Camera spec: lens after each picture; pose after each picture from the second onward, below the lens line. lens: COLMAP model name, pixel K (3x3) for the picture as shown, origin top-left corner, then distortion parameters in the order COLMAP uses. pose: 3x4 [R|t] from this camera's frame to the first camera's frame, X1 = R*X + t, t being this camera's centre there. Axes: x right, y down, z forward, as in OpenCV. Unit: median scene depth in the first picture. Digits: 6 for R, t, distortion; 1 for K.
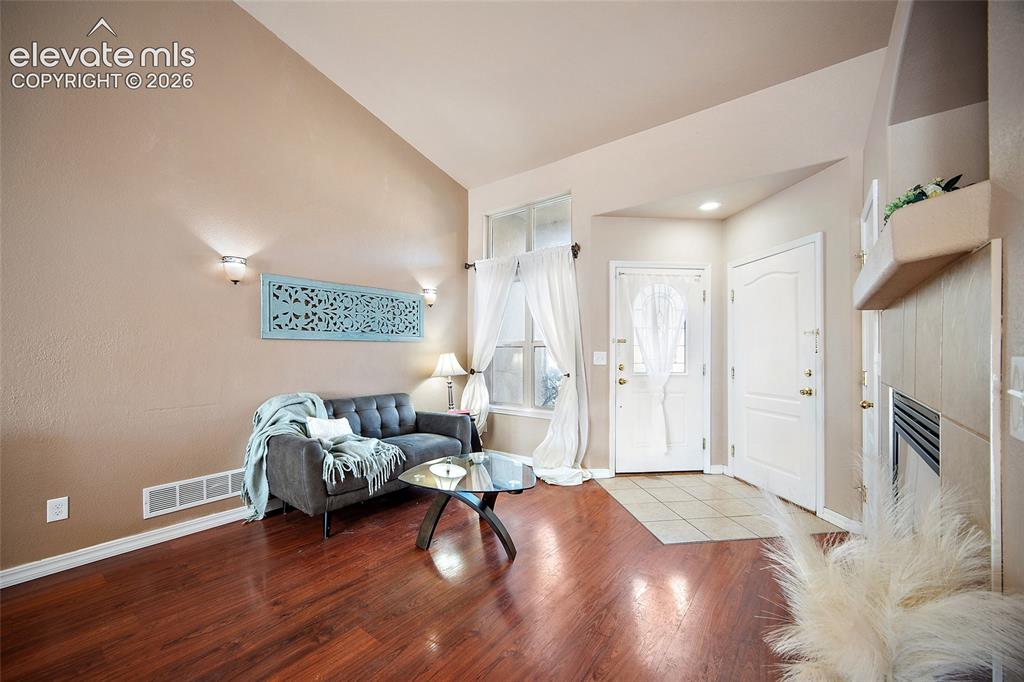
lens RADIAL K [[403.6, 0, 509.3], [0, 403.6, 351.2], [0, 0, 1]] dist [0.012990, -0.000346]
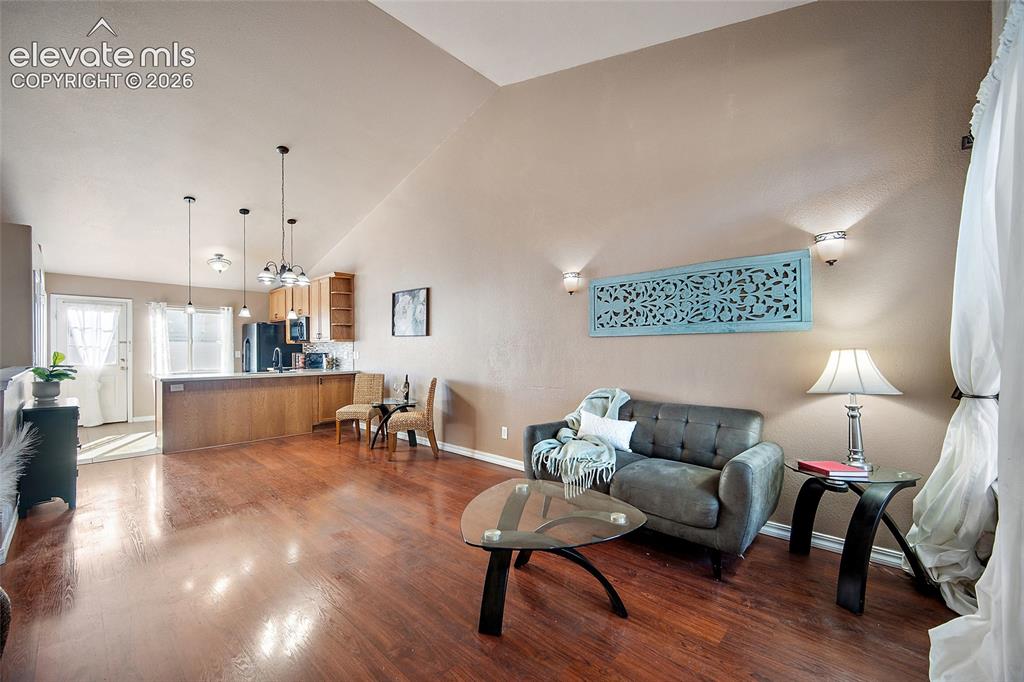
lens RADIAL K [[416.3, 0, 489.0], [0, 416.3, 350.3], [0, 0, 1]] dist [-0.000896, -0.000040]
pose [[-0.120509, 0.008415, -0.992677, 0.501058], [0.013770, 0.999882, 0.006805, -0.004479], [0.992617, -0.012849, -0.120610, 0.716214]]
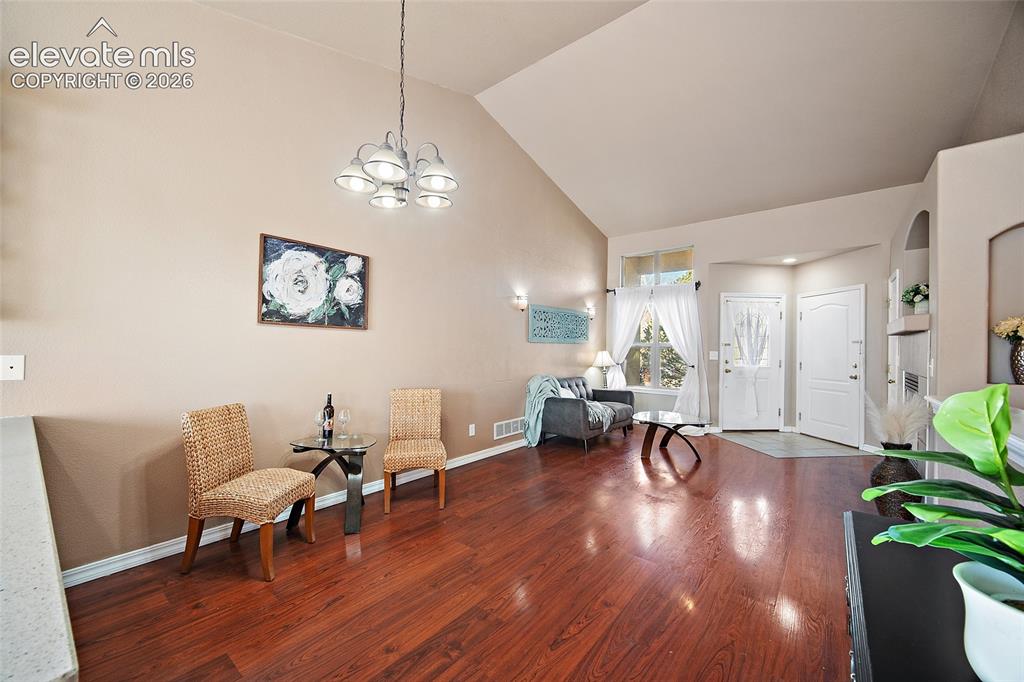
lens RADIAL K [[403.6, 0, 513.5], [0, 403.6, 349.2], [0, 0, 1]] dist [0.012990, -0.000346]
pose [[0.999856, 0.010387, -0.013450, -0.547866], [-0.010267, 0.999907, 0.008964, -0.014014], [0.013541, -0.008825, 0.999869, -0.589787]]
